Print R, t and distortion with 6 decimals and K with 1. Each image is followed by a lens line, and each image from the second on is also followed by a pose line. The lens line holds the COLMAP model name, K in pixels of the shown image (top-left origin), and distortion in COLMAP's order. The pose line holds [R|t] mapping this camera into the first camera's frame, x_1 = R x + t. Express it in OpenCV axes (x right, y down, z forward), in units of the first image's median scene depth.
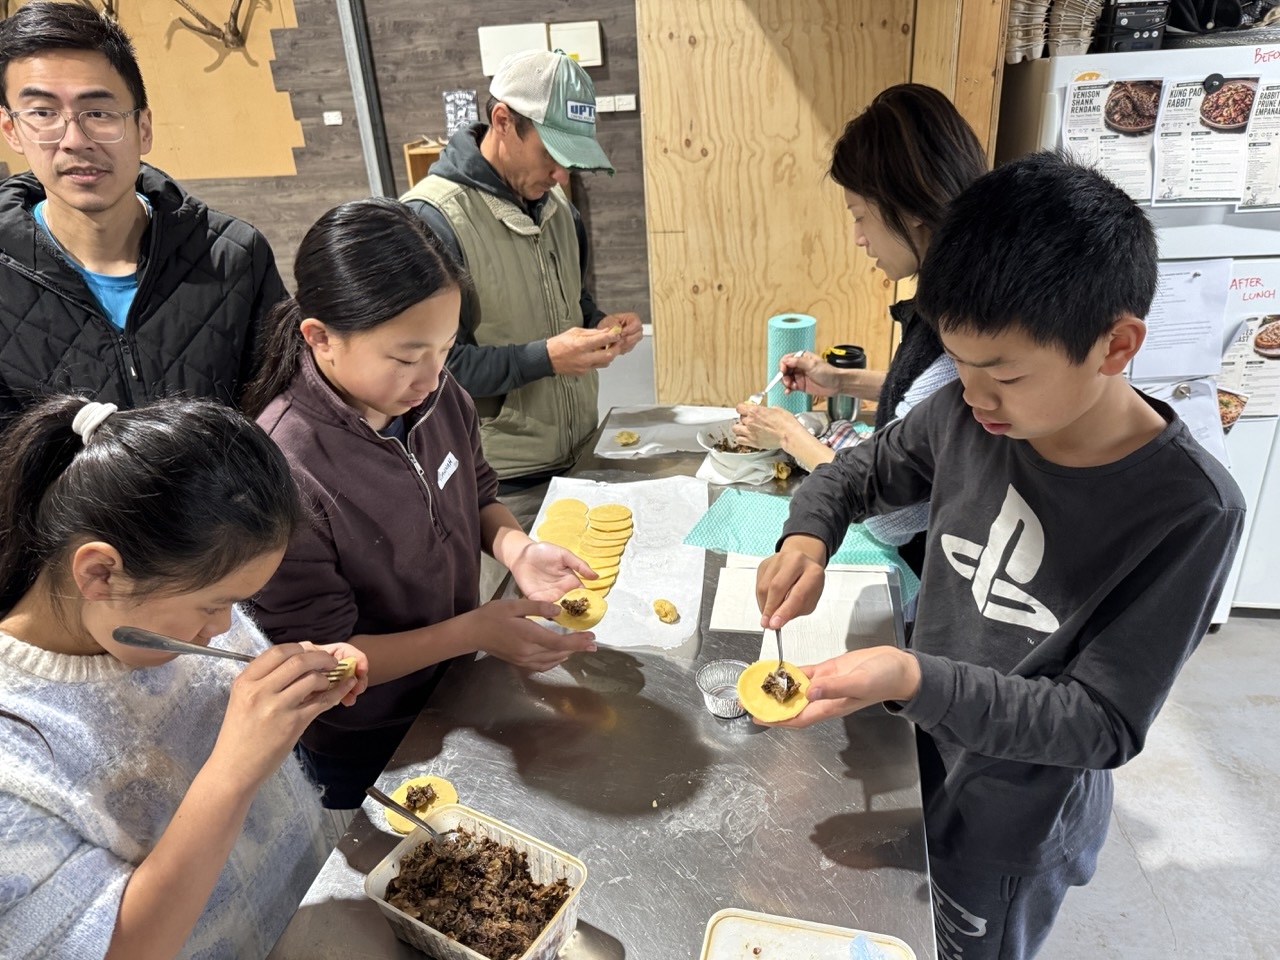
lens RADIAL K [[936.8, 0, 640.0], [0, 936.8, 480.0], [0, 0, 1]] dist [0.007541, 0.002294]
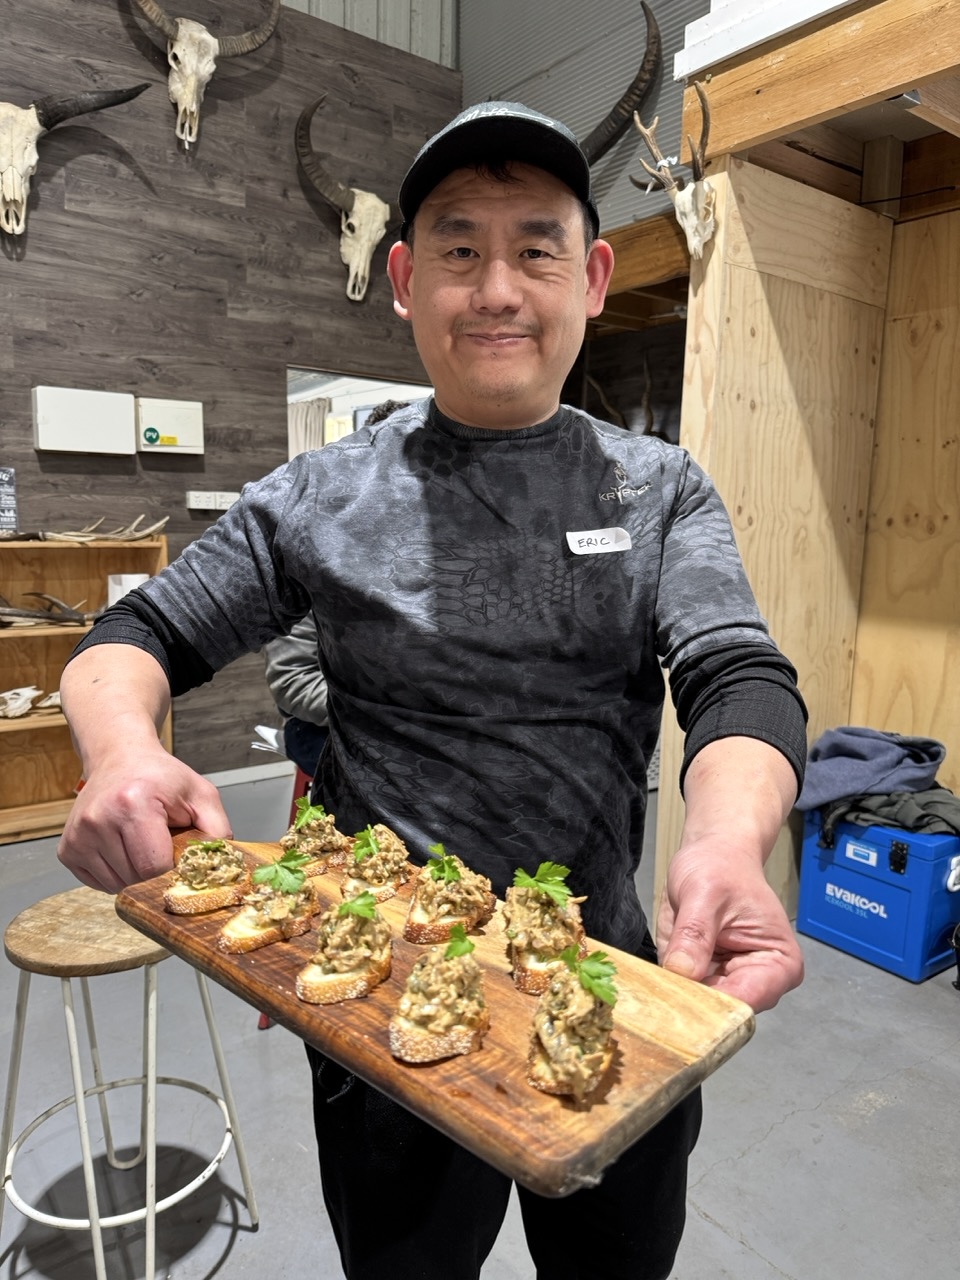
lens RADIAL K [[896.2, 0, 480.0], [0, 896.2, 640.0], [0, 0, 1]] dist [-0.000217, -0.009977]
pose [[0.688161, -0.036317, 0.724649, -0.737073], [0.251721, 0.948664, -0.191503, -0.140144], [-0.680493, 0.314194, 0.661975, 0.637961]]
